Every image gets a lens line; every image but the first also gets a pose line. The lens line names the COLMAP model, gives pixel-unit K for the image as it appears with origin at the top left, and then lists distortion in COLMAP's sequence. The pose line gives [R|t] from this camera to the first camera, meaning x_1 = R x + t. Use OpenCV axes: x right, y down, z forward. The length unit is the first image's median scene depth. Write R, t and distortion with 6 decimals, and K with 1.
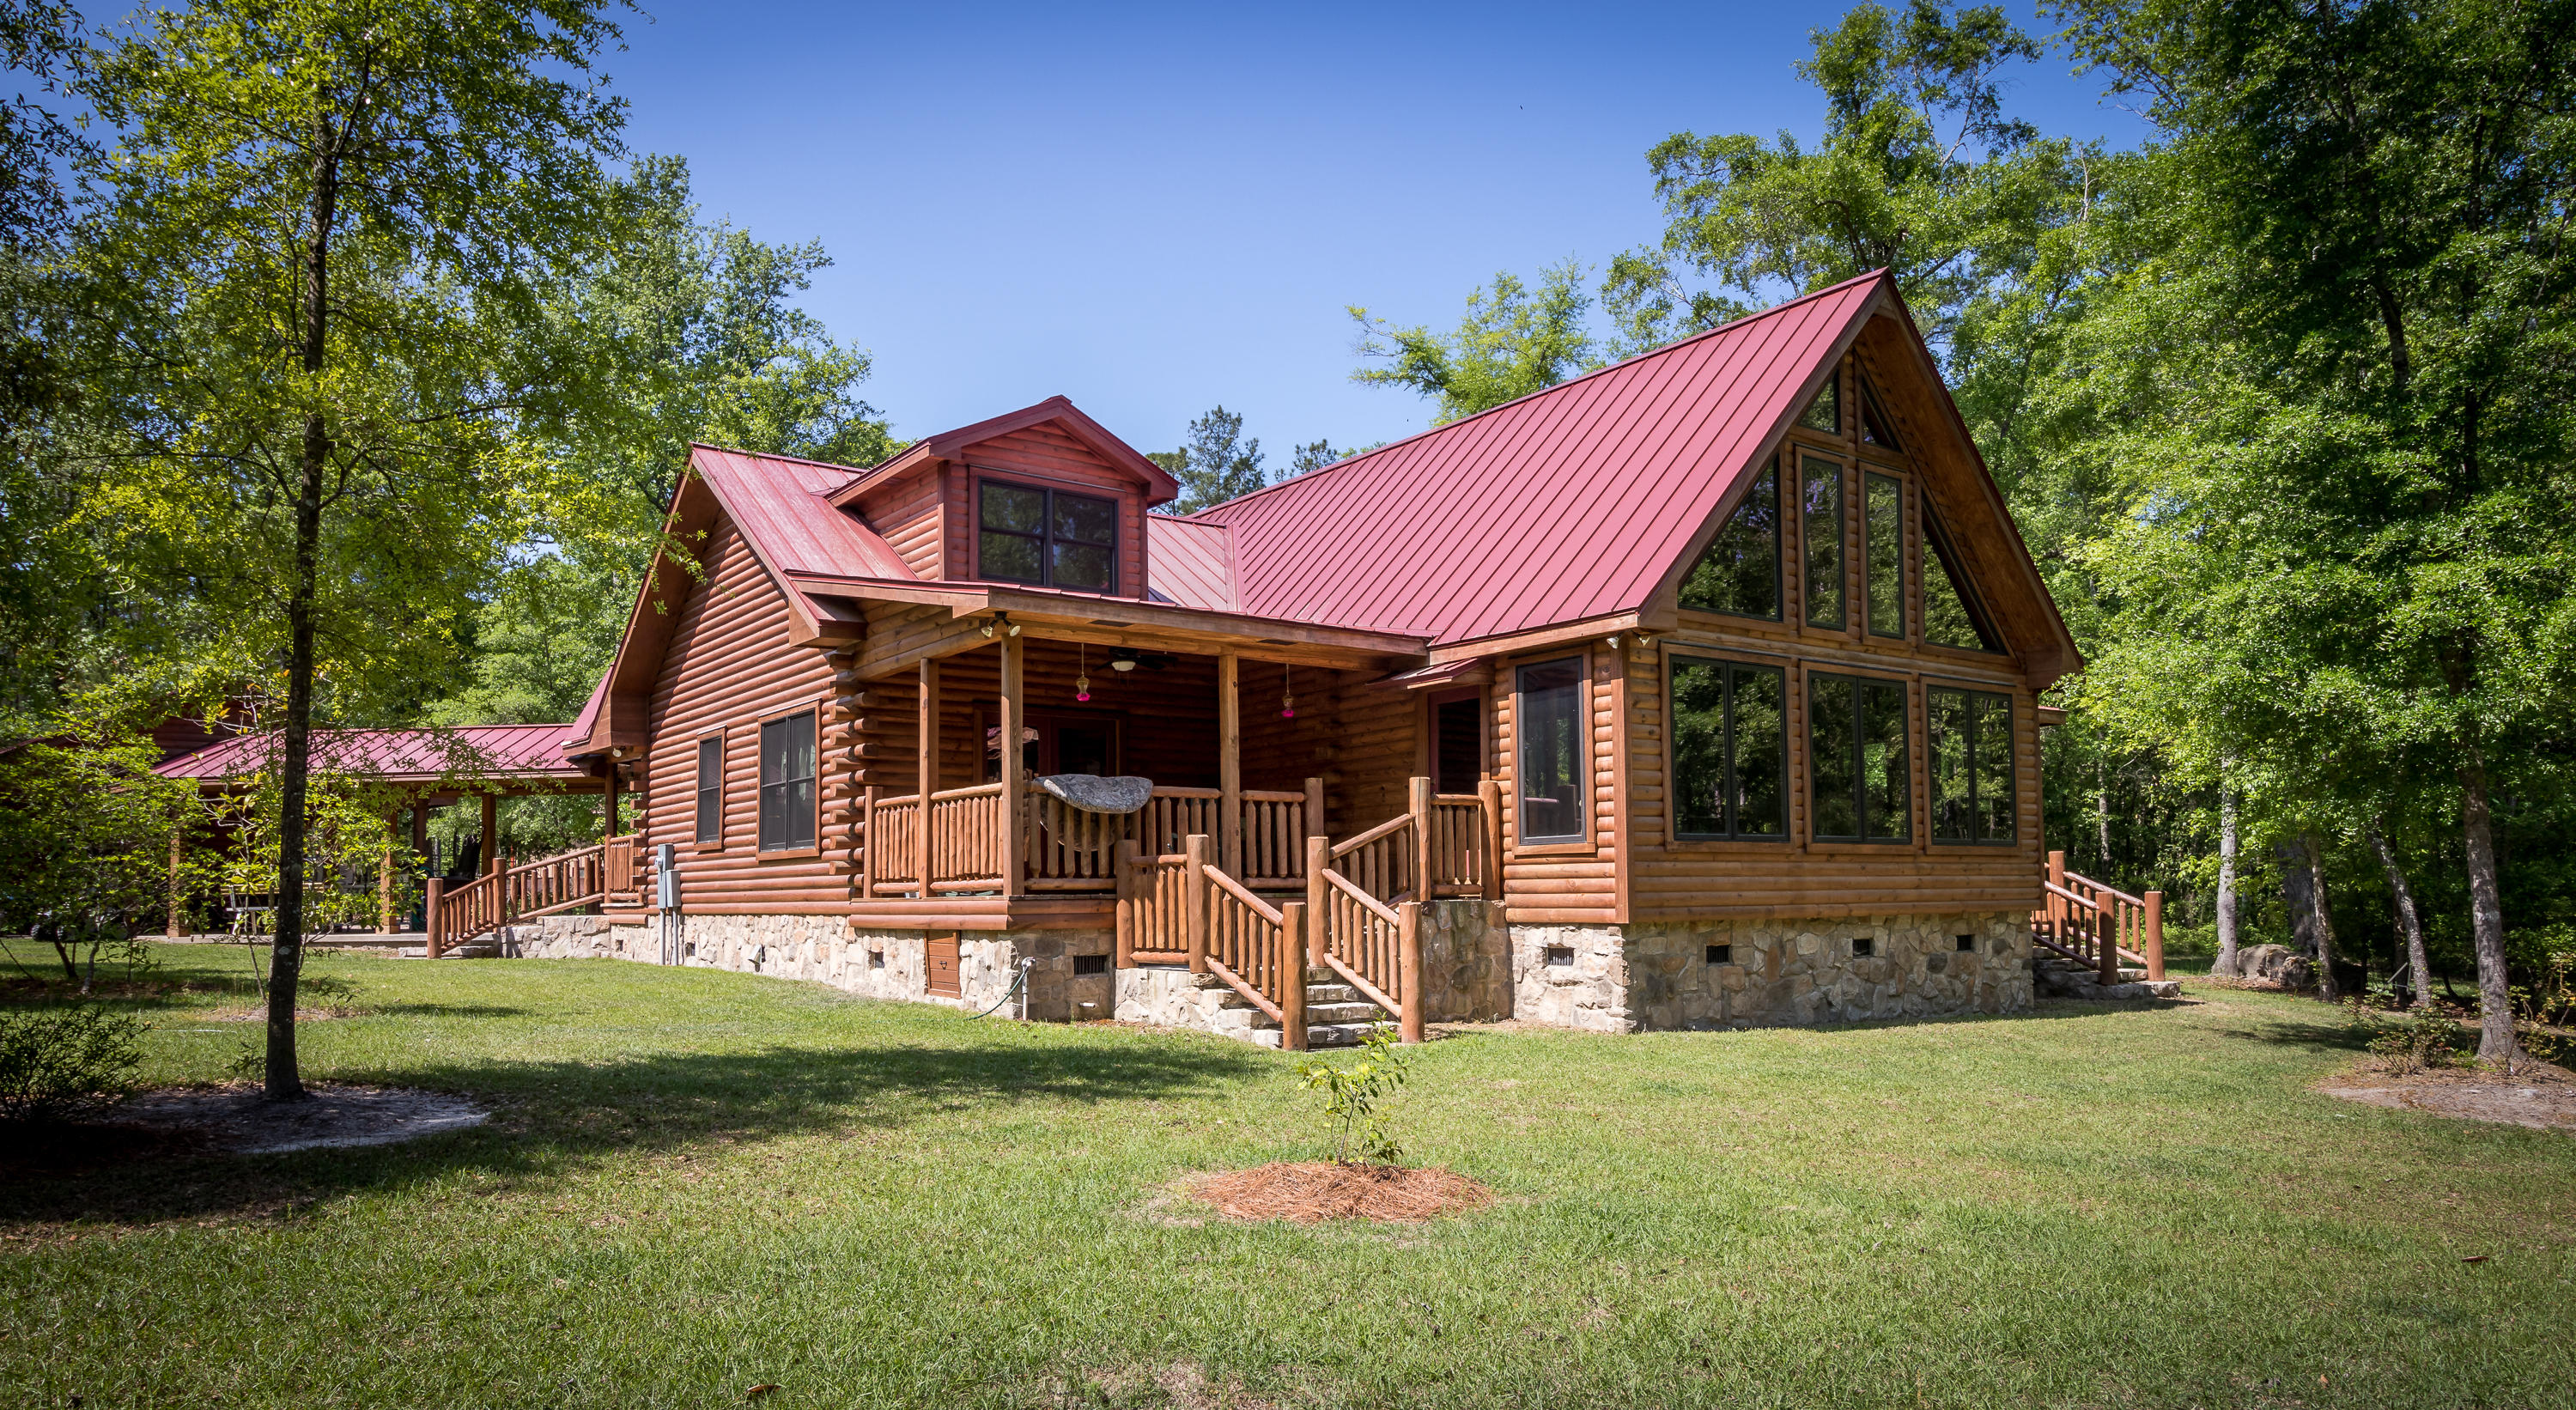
lens RADIAL K [[1634.6, 0, 1292.0], [0, 1634.6, 820.4], [0, 0, 1]] dist [-0.000311, -0.000089]
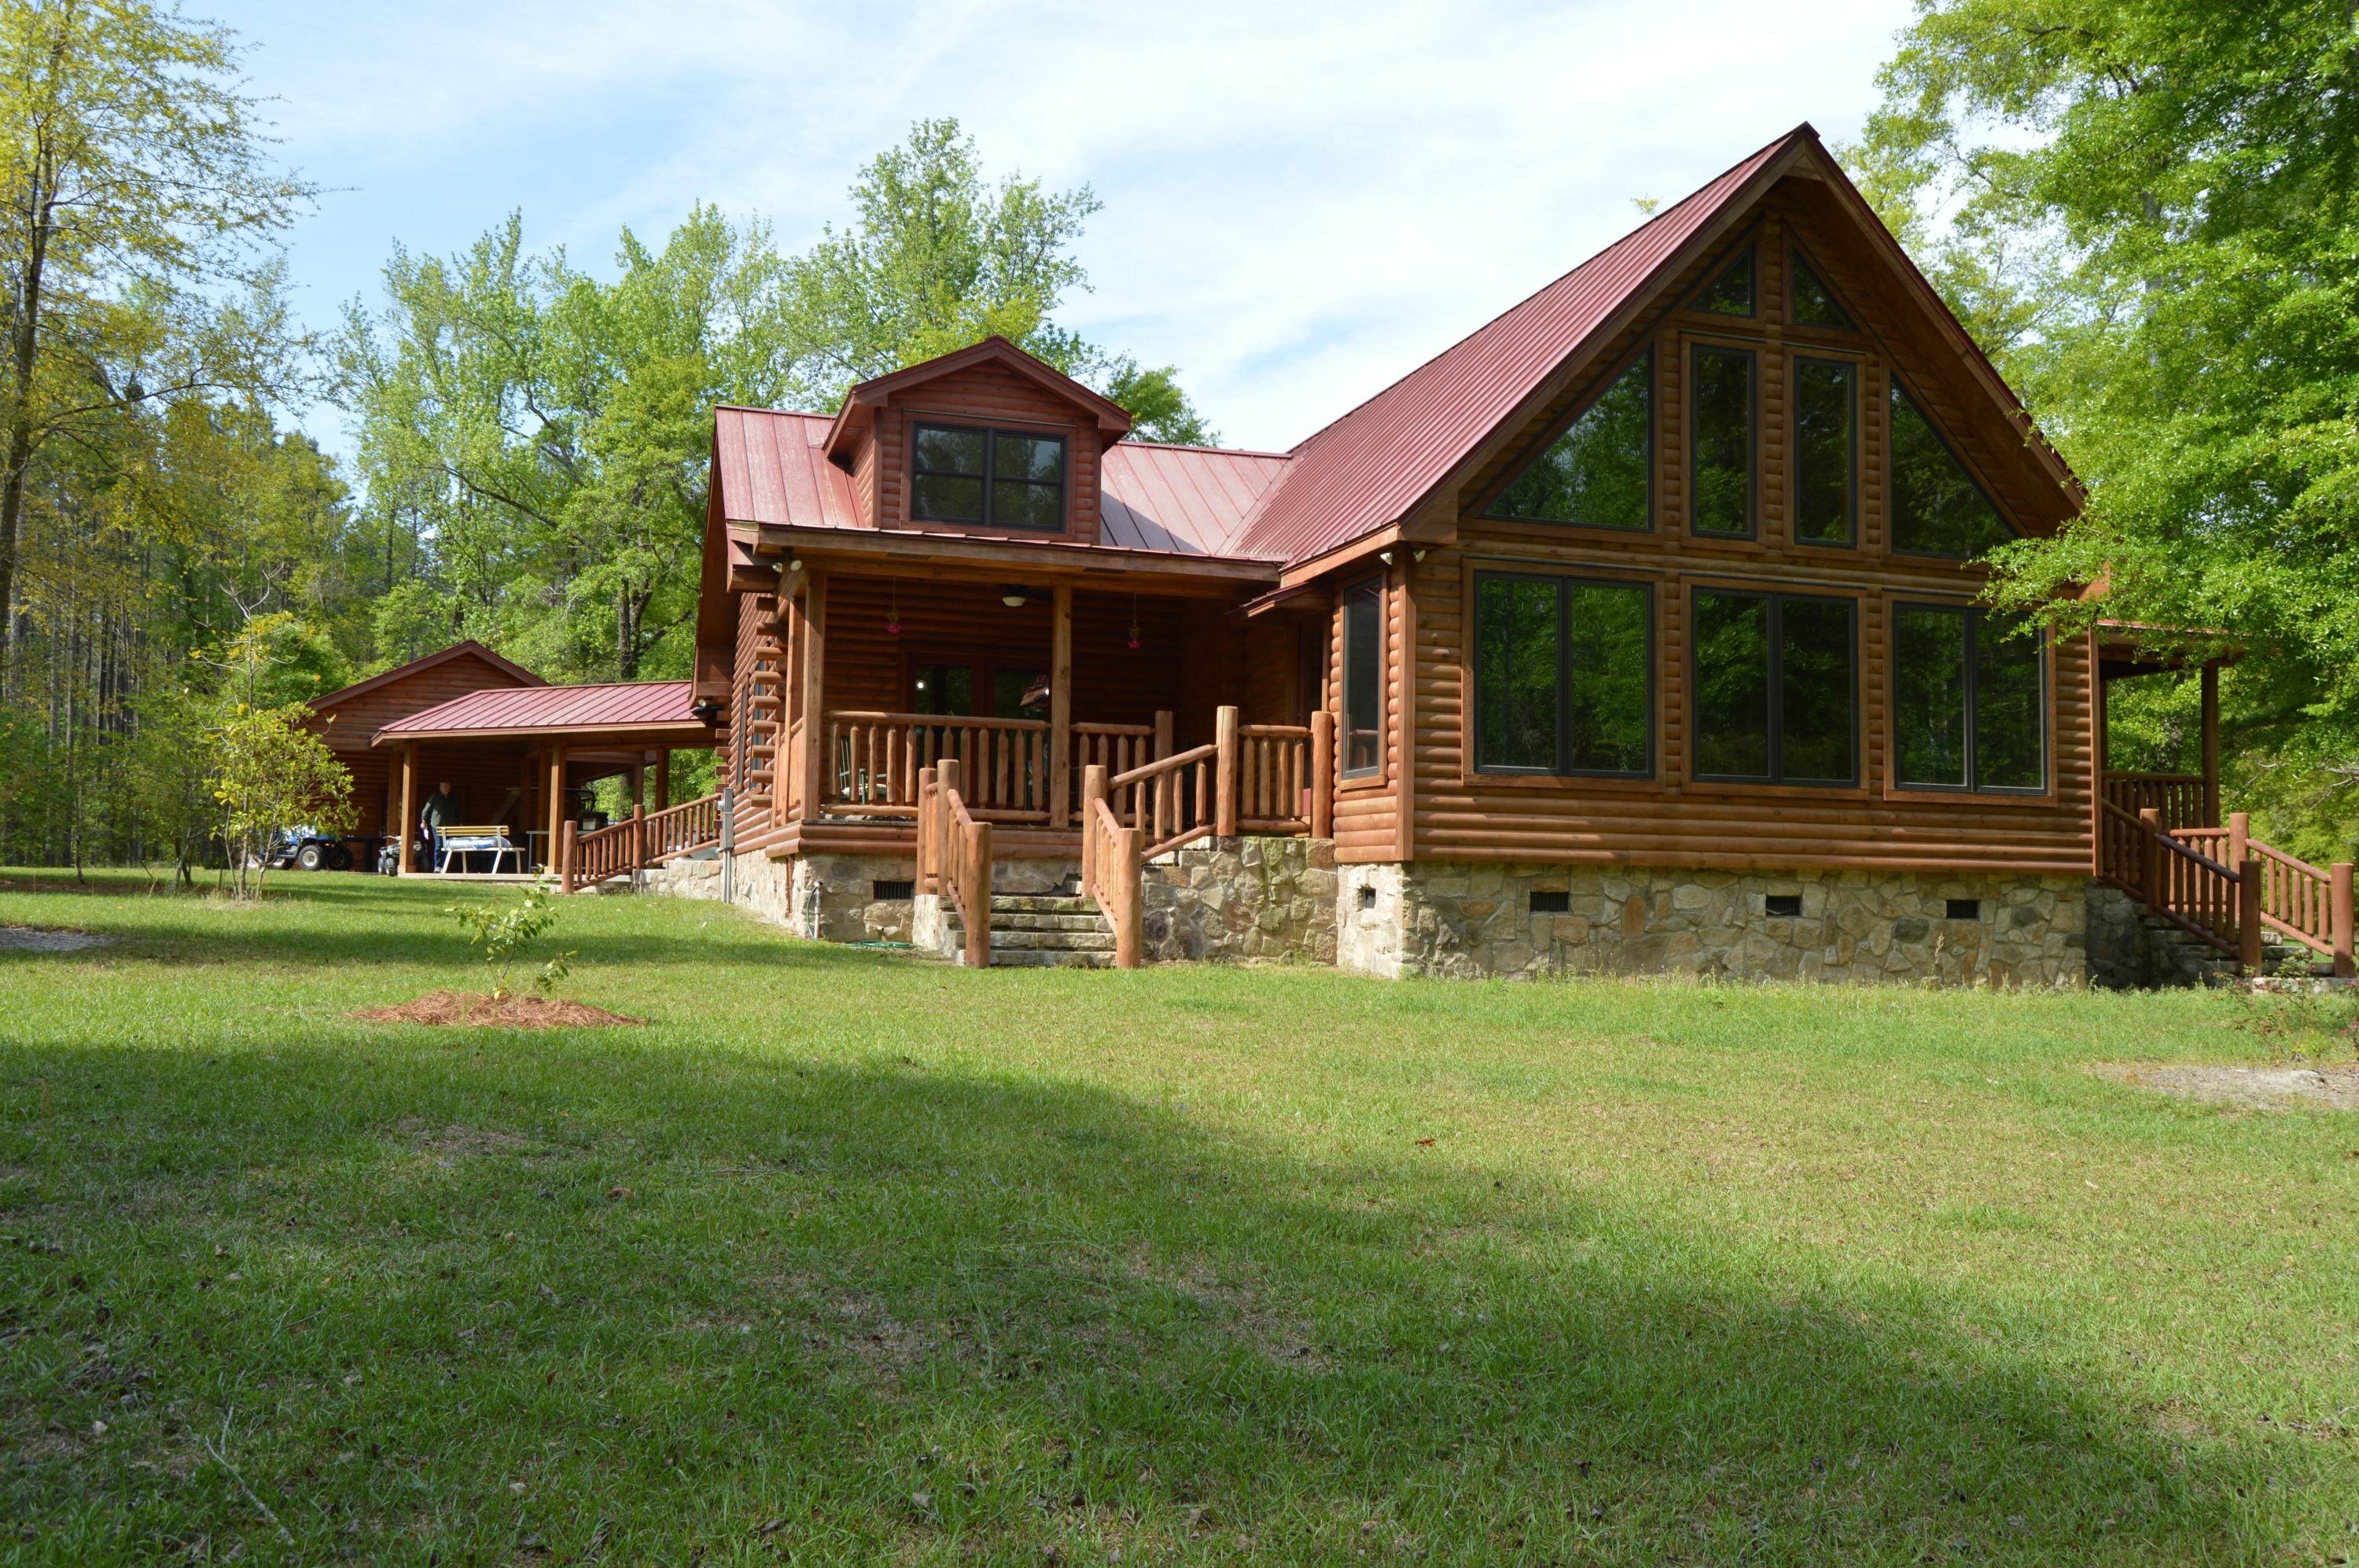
lens RADIAL K [[1868.9, 0, 1179.5], [0, 1868.9, 784.0], [0, 0, 1]] dist [-0.002180, 0.000426]
pose [[0.942654, 0.008225, -0.333670, 0.403734], [-0.013042, 0.999841, -0.012200, 0.031685], [0.333516, 0.015853, 0.942611, -0.039396]]
